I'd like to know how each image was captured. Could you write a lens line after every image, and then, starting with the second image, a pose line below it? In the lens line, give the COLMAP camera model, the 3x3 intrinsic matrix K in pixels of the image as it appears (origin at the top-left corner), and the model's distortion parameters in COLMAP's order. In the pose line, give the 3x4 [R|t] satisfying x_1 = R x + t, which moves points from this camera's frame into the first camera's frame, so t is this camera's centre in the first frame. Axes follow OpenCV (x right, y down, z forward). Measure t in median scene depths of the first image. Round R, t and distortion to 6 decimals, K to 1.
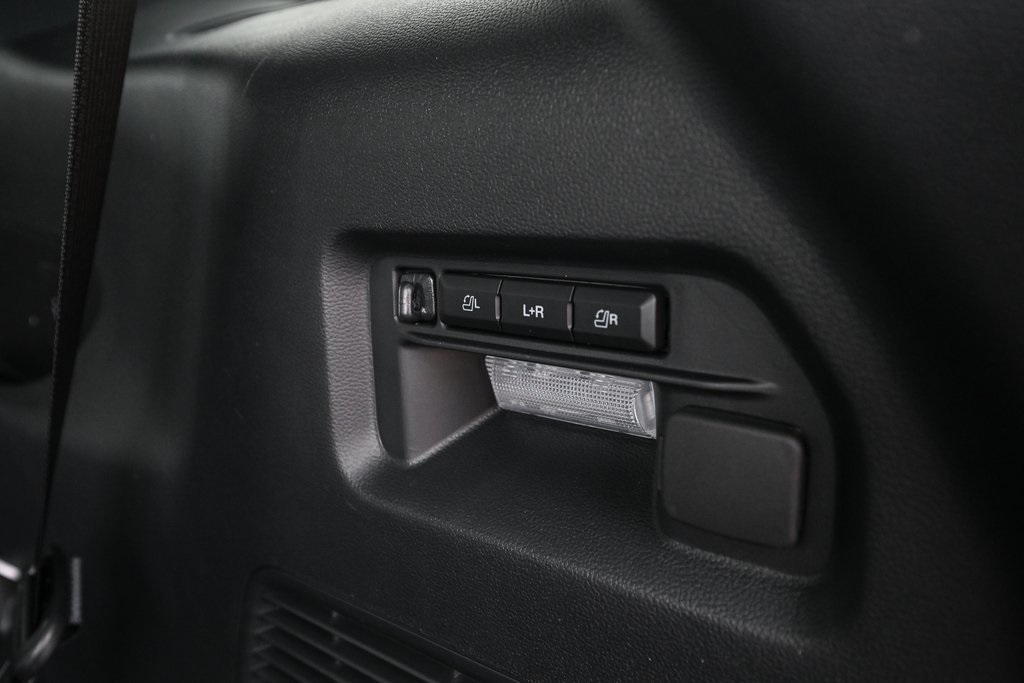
lens RADIAL K [[885.1, 0, 510.7], [0, 885.1, 342.5], [0, 0, 1]] dist [-0.014716, 0.023085]
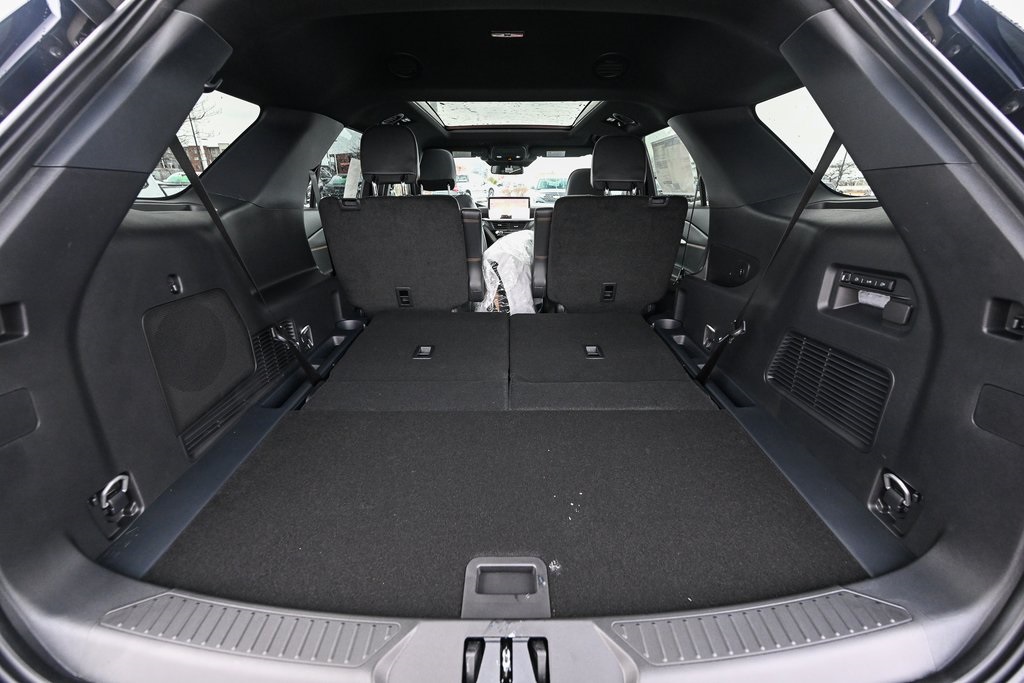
lens RADIAL K [[403.4, 0, 502.9], [0, 403.4, 342.6], [0, 0, 1]] dist [-0.003811, 0.000868]
pose [[0.634461, 0.282748, -0.719384, 0.449094], [-0.201060, 0.959025, 0.199613, 0.264524], [0.746347, 0.017993, 0.665313, -2.212549]]
